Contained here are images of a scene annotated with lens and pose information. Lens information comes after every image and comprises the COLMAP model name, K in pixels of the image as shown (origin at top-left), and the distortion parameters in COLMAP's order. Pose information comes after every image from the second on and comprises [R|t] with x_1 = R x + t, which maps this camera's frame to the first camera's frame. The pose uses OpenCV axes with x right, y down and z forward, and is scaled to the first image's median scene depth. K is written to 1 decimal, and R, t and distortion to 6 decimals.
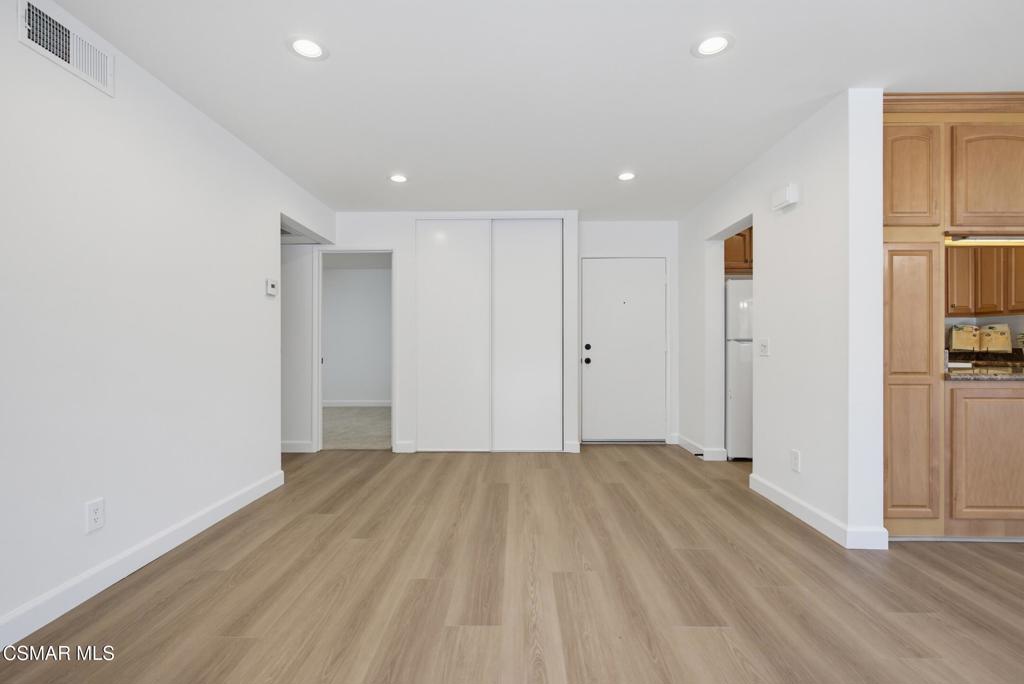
lens RADIAL K [[463.6, 0, 513.2], [0, 463.6, 348.9], [0, 0, 1]] dist [0.002525, -0.000457]
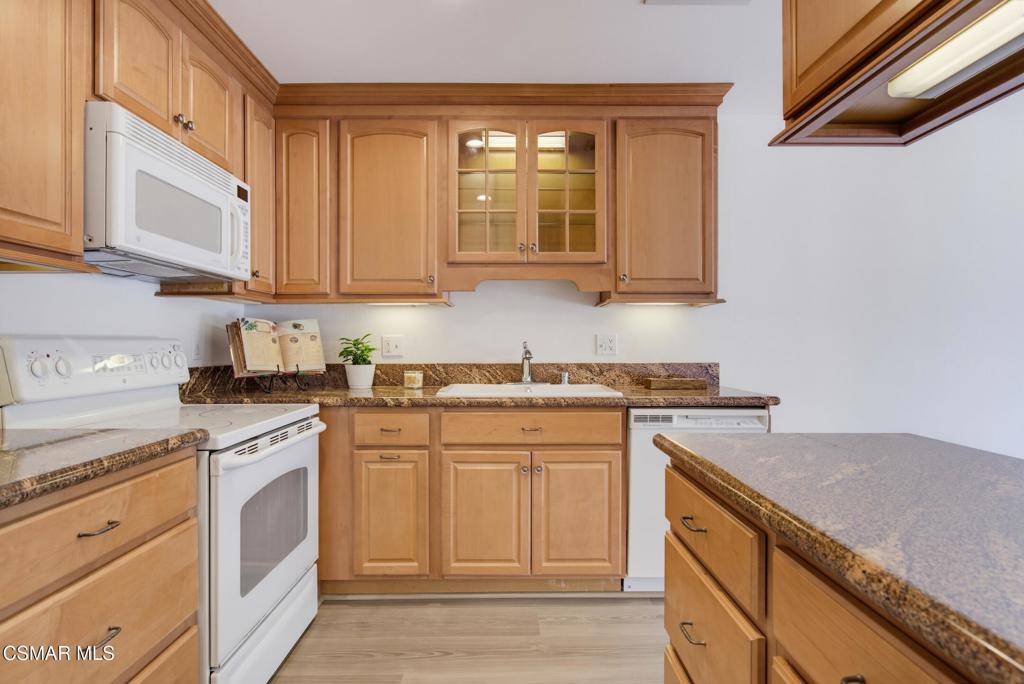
lens RADIAL K [[521.5, 0, 508.2], [0, 521.5, 343.1], [0, 0, 1]] dist [-0.007383, -0.000156]
pose [[-0.001384, 0.000101, 0.999999, 0.616637], [0.011453, 0.999934, -0.000086, -0.032528], [-0.999933, 0.011452, -0.001385, 1.045239]]
